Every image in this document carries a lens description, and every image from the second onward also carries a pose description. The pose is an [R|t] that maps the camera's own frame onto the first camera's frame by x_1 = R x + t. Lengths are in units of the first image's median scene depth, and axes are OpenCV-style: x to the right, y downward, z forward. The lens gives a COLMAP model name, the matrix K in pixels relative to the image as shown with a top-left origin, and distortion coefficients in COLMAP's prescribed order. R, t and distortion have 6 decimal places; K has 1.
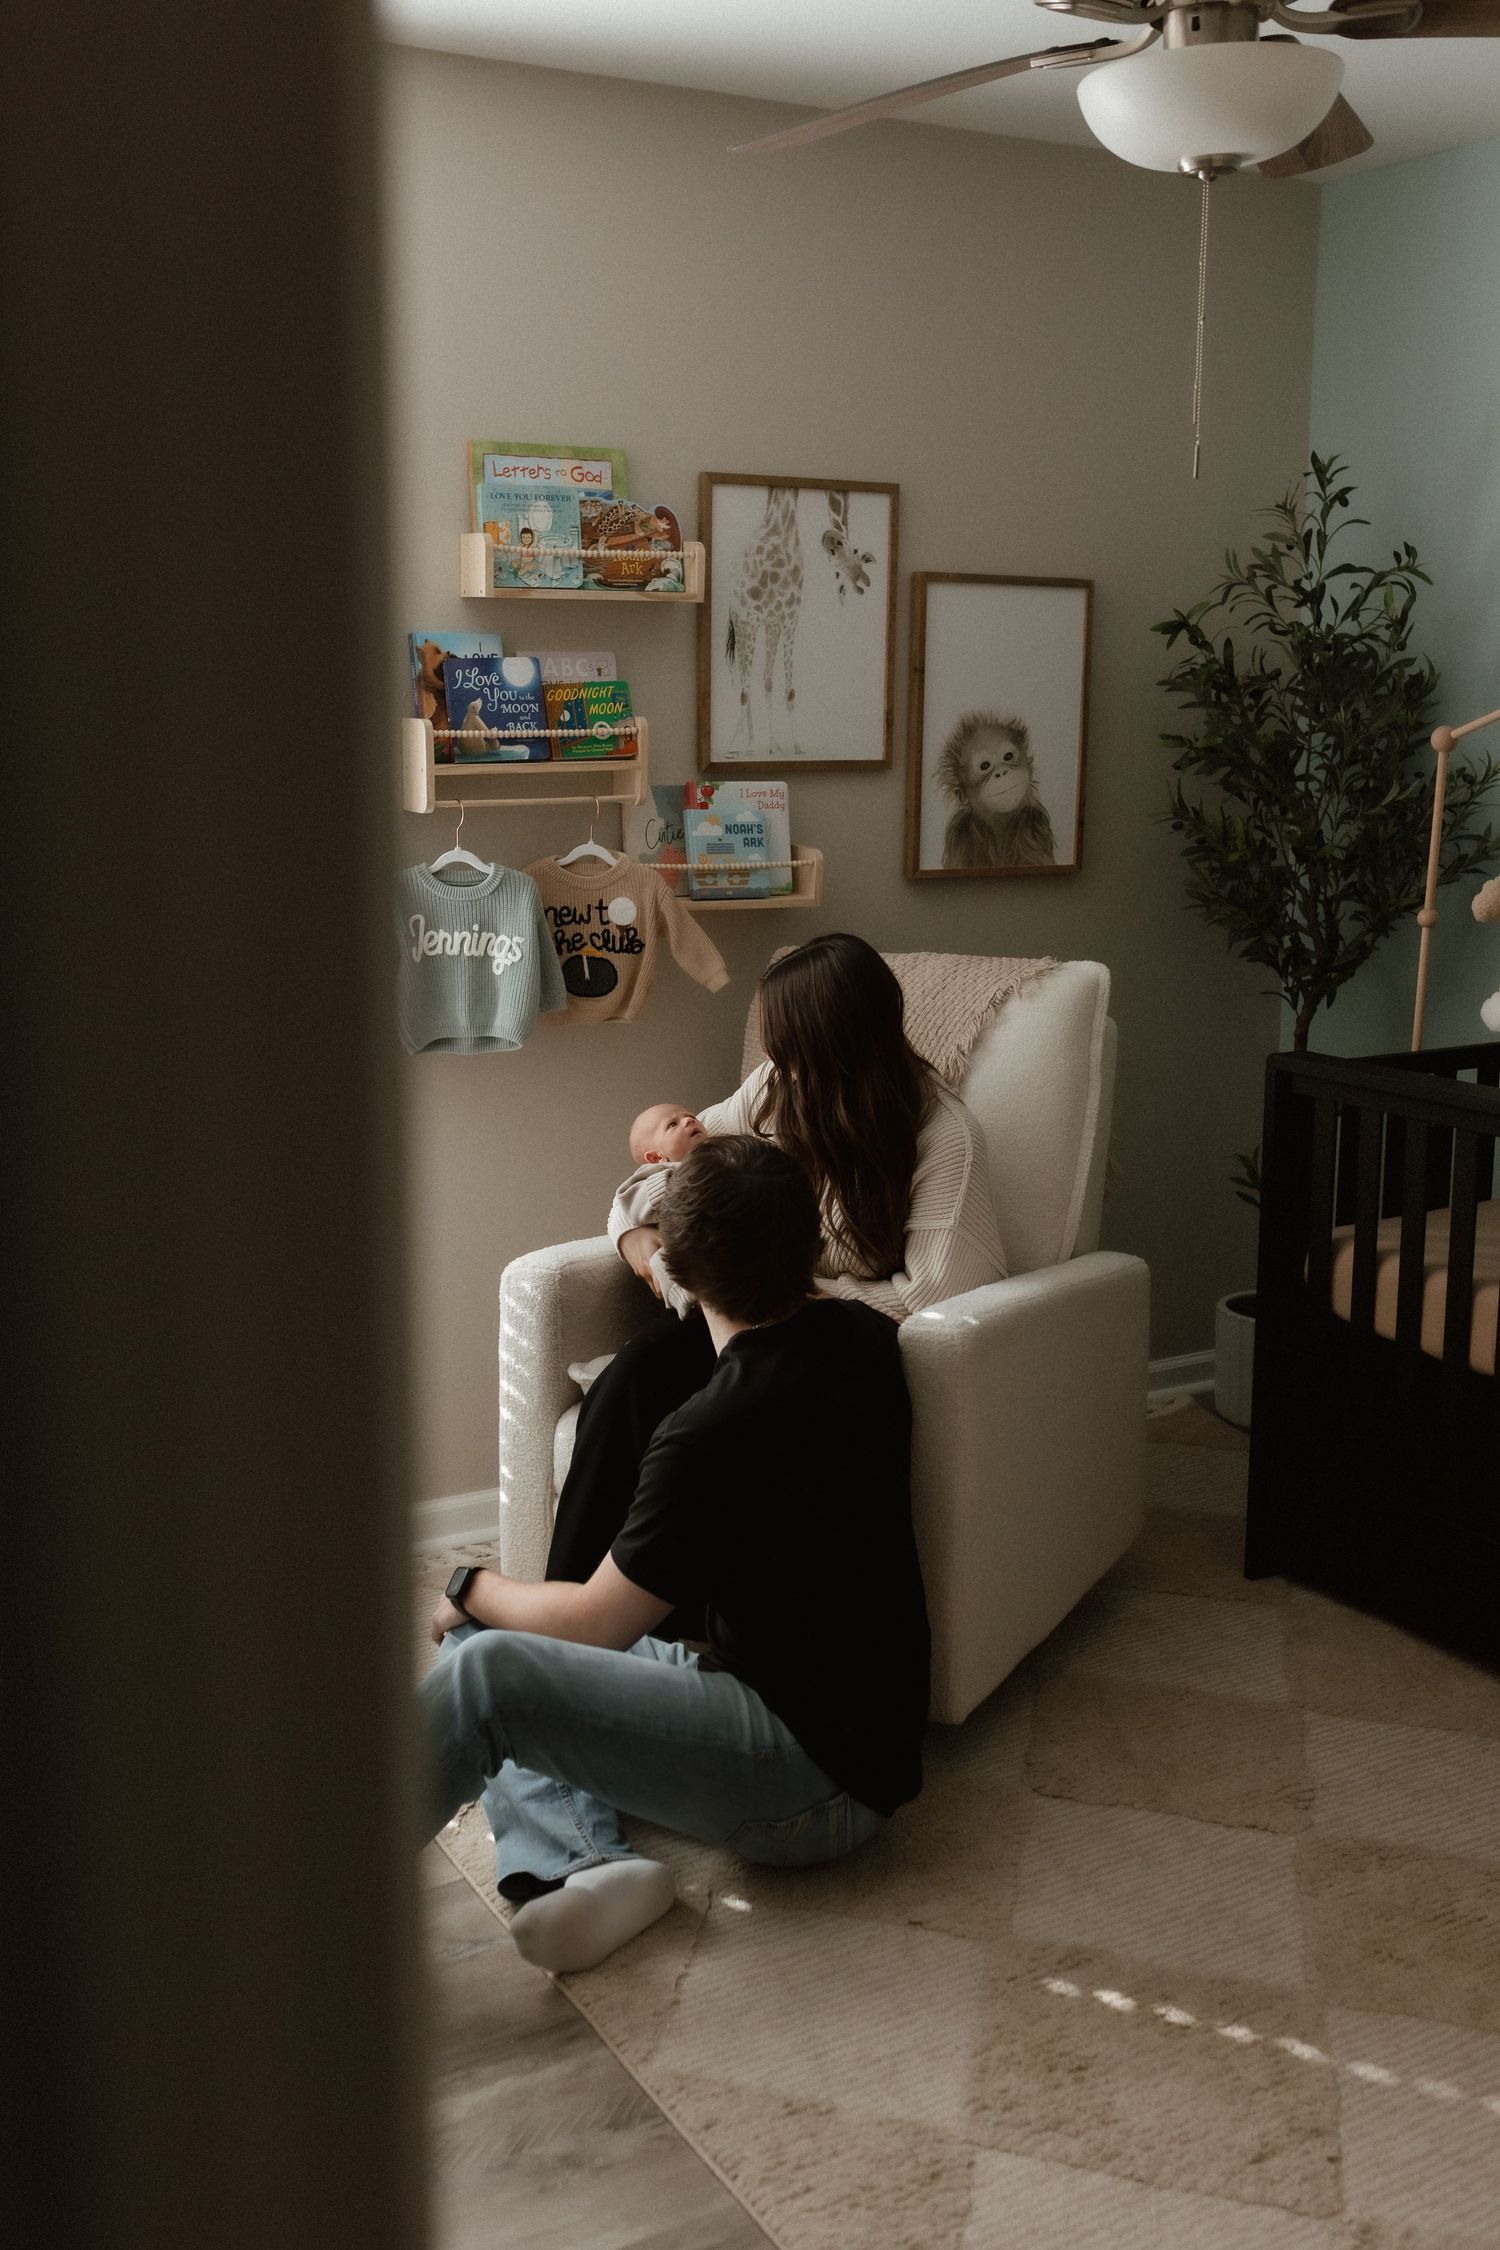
lens RADIAL K [[2222.4, 0, 728.9], [0, 2222.4, 1101.9], [0, 0, 1]] dist [0.001949, 0.000000]
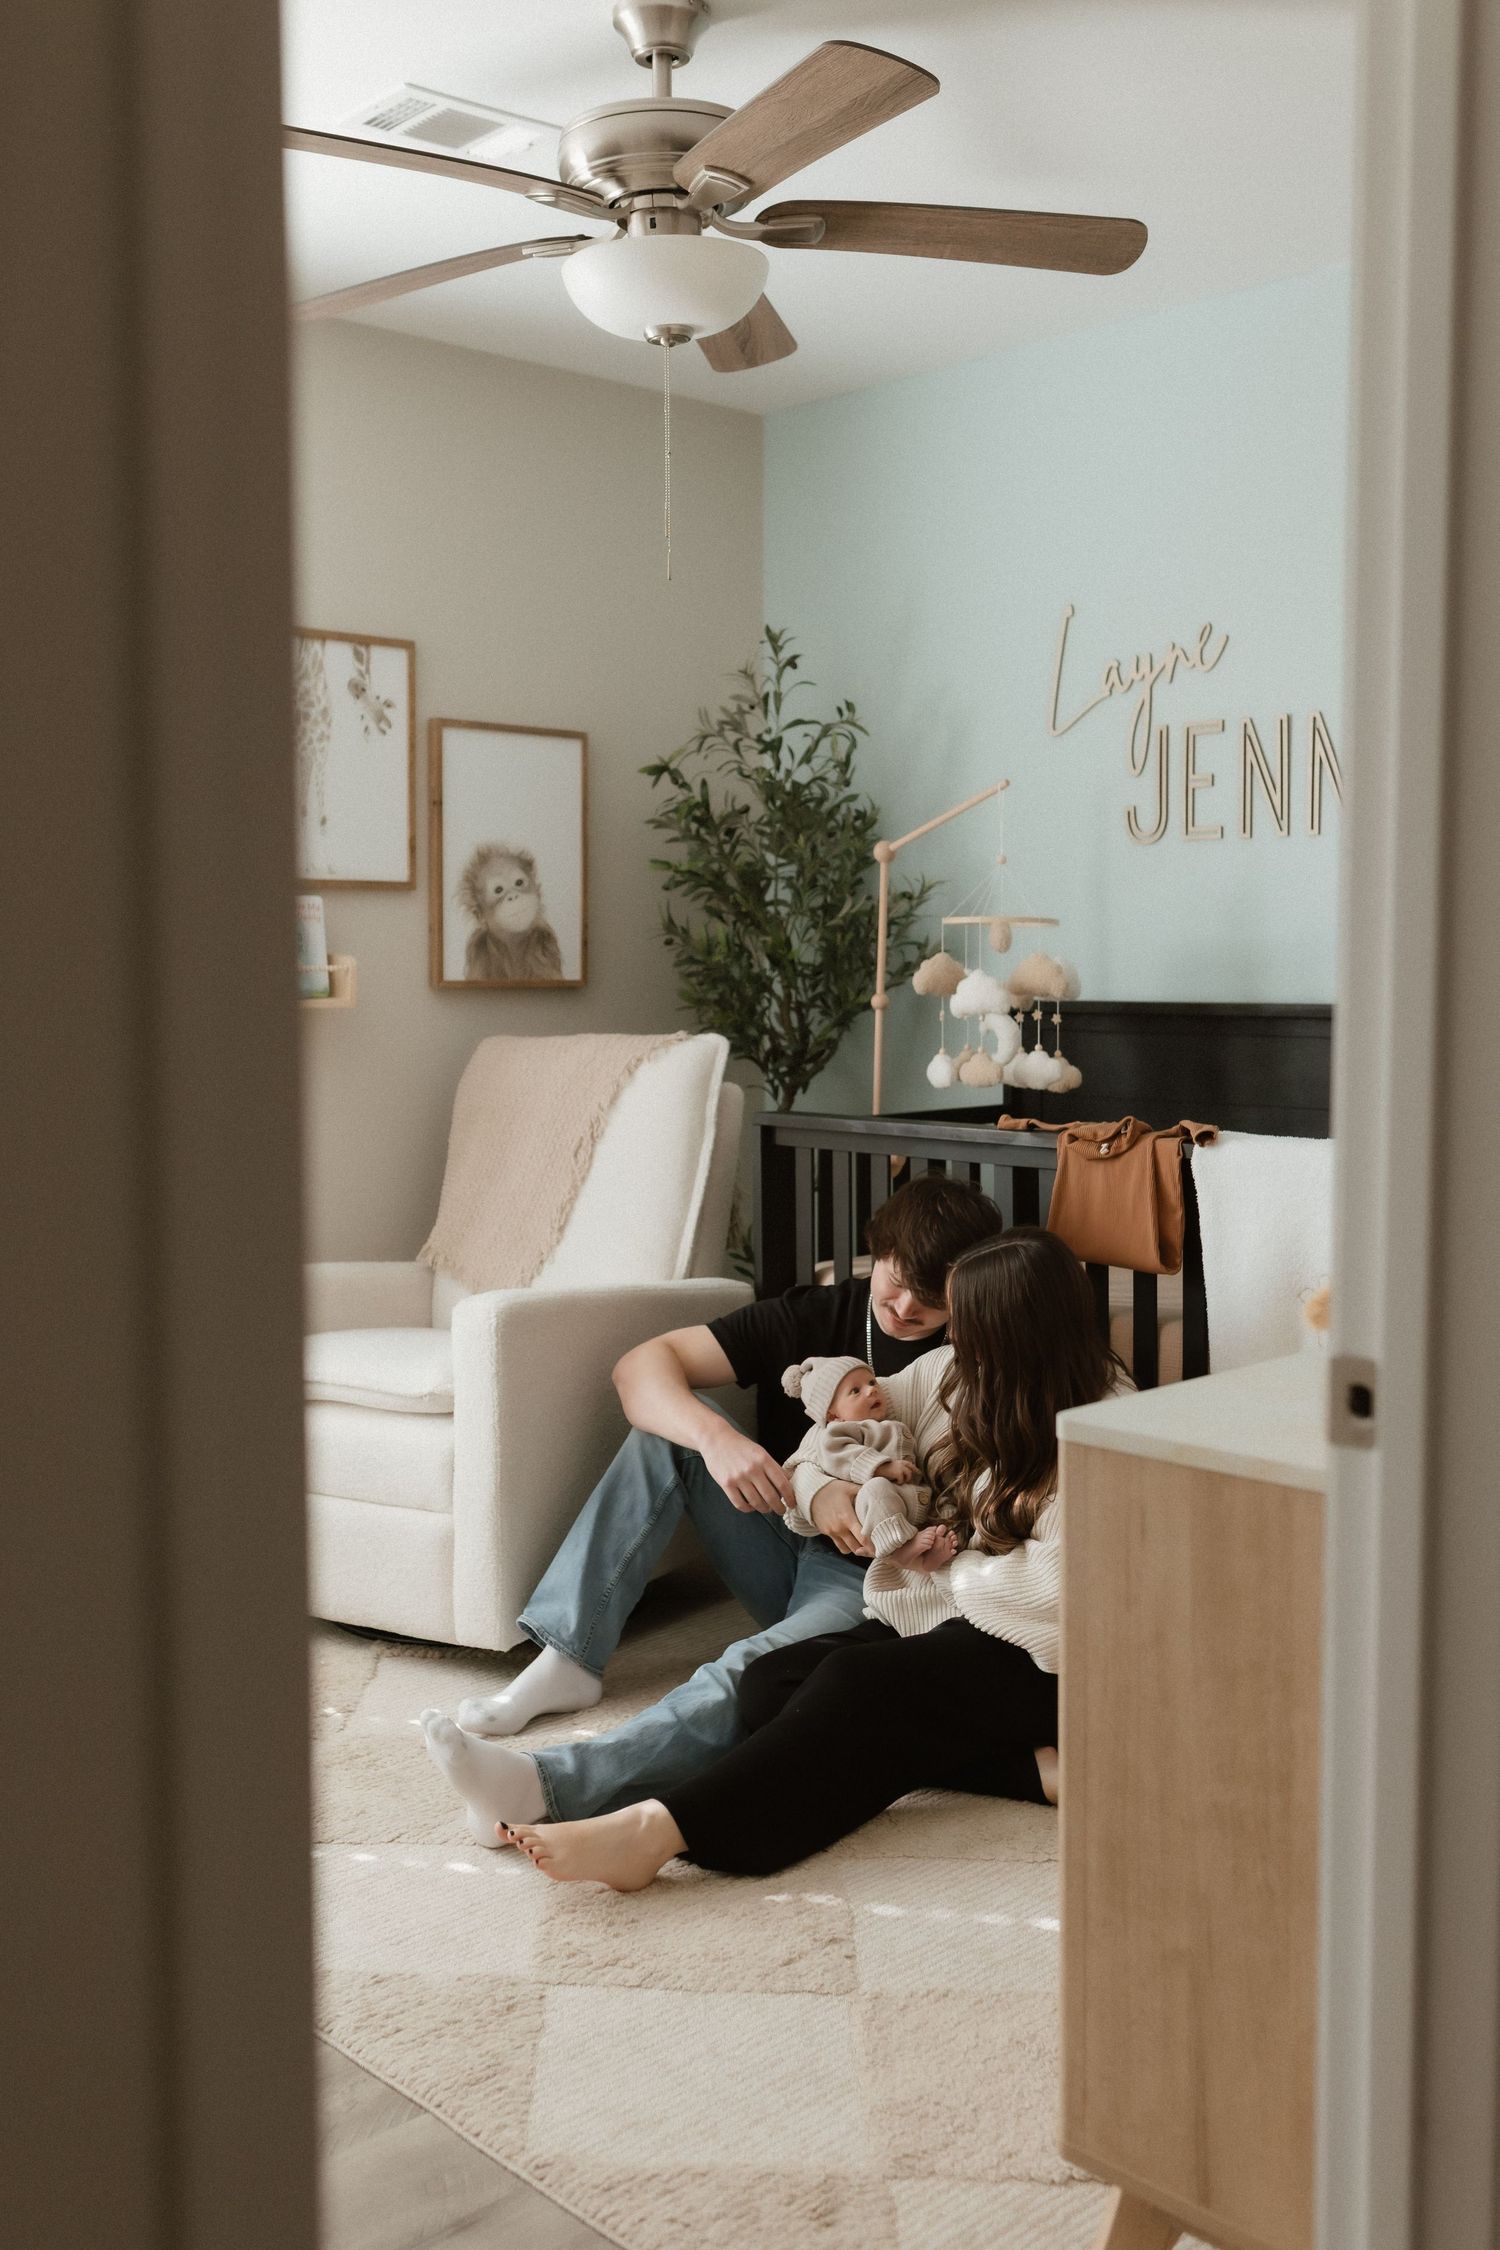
lens RADIAL K [[2222.4, 0, 755.2], [0, 2222.4, 1147.9], [0, 0, 1]] dist [0.001949, 0.000000]
pose [[0.972124, -0.022852, 0.233351, -0.025359], [0.049590, 0.992764, -0.109366, 0.112123], [-0.229163, 0.117890, 0.966223, -0.108429]]
